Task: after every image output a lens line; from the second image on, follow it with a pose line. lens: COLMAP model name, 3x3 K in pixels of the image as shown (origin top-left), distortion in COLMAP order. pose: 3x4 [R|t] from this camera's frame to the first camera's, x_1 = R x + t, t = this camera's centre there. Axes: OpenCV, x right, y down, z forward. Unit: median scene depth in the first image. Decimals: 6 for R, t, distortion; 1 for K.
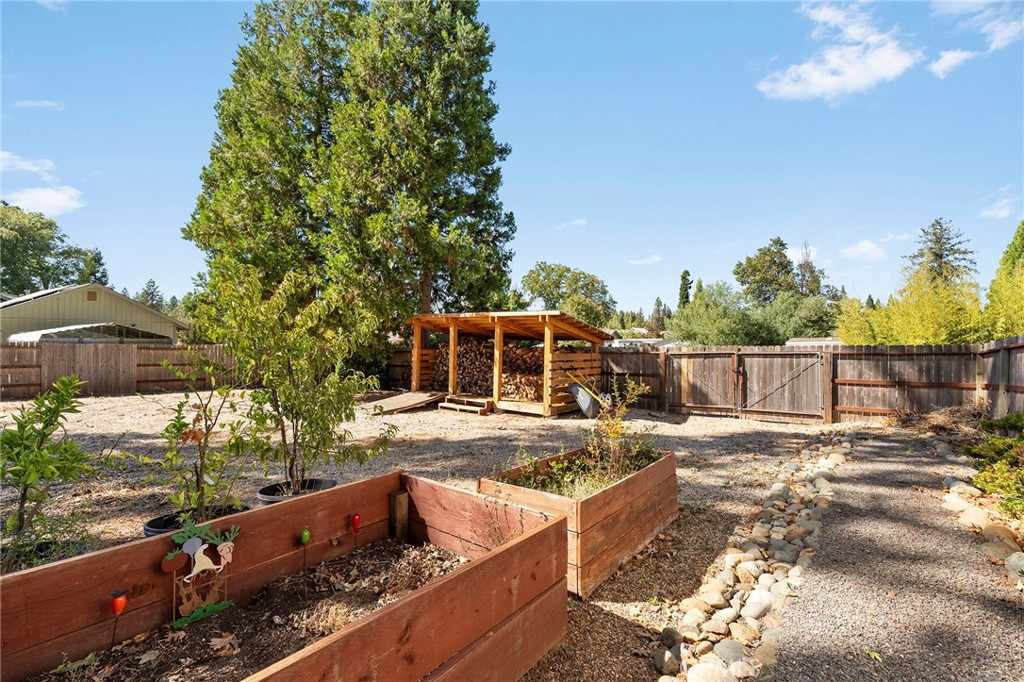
lens RADIAL K [[443.9, 0, 510.2], [0, 443.9, 339.1], [0, 0, 1]] dist [-0.002229, -0.001111]
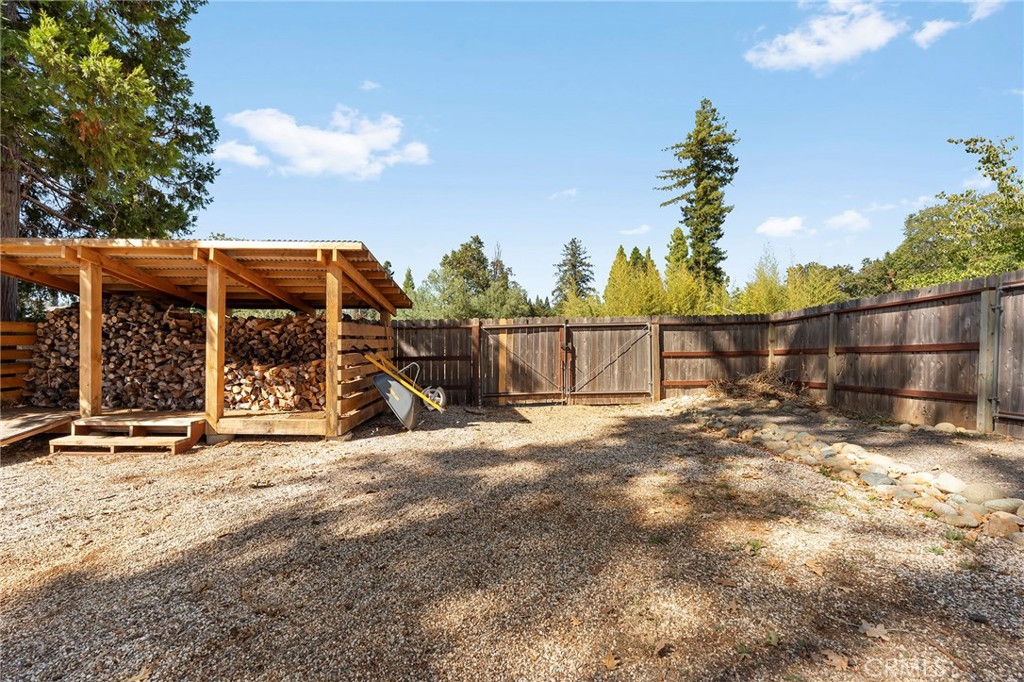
lens RADIAL K [[443.9, 0, 508.5], [0, 443.9, 338.9], [0, 0, 1]] dist [-0.002229, -0.001111]
pose [[0.793114, -0.012070, 0.608953, -0.069275], [-0.000028, 0.999803, 0.019853, 0.038237], [-0.609073, -0.015763, 0.792957, 0.394838]]
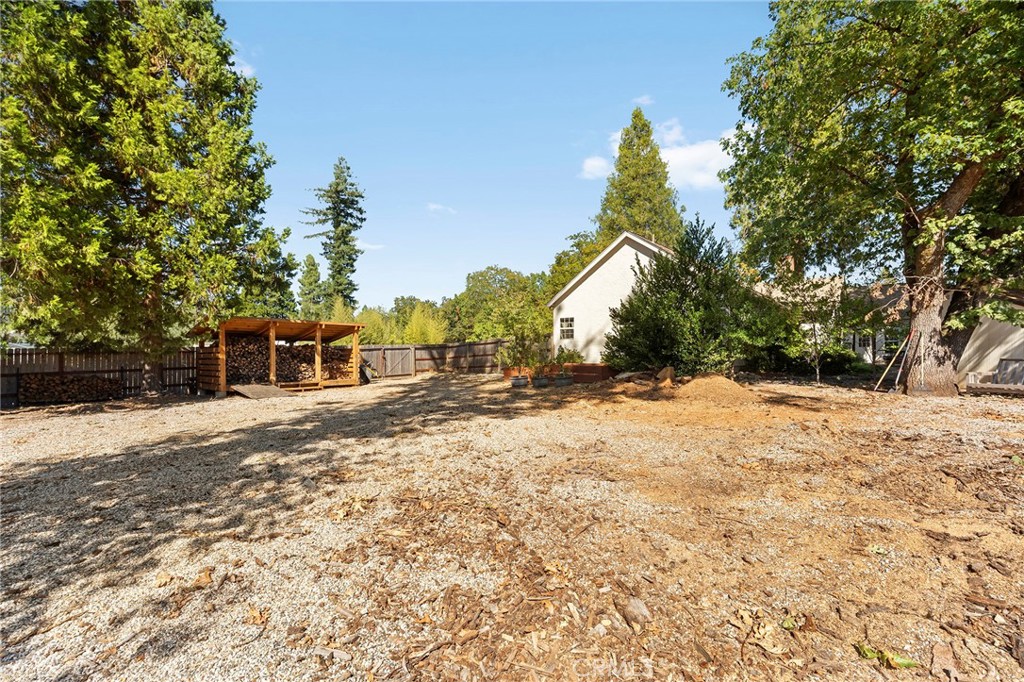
lens RADIAL K [[443.9, 0, 513.9], [0, 443.9, 343.5], [0, 0, 1]] dist [-0.002229, -0.001111]
pose [[0.068510, 0.007203, 0.997624, -1.402146], [0.000204, 0.999974, -0.007234, 0.023683], [-0.997650, 0.000700, 0.068507, 0.254820]]
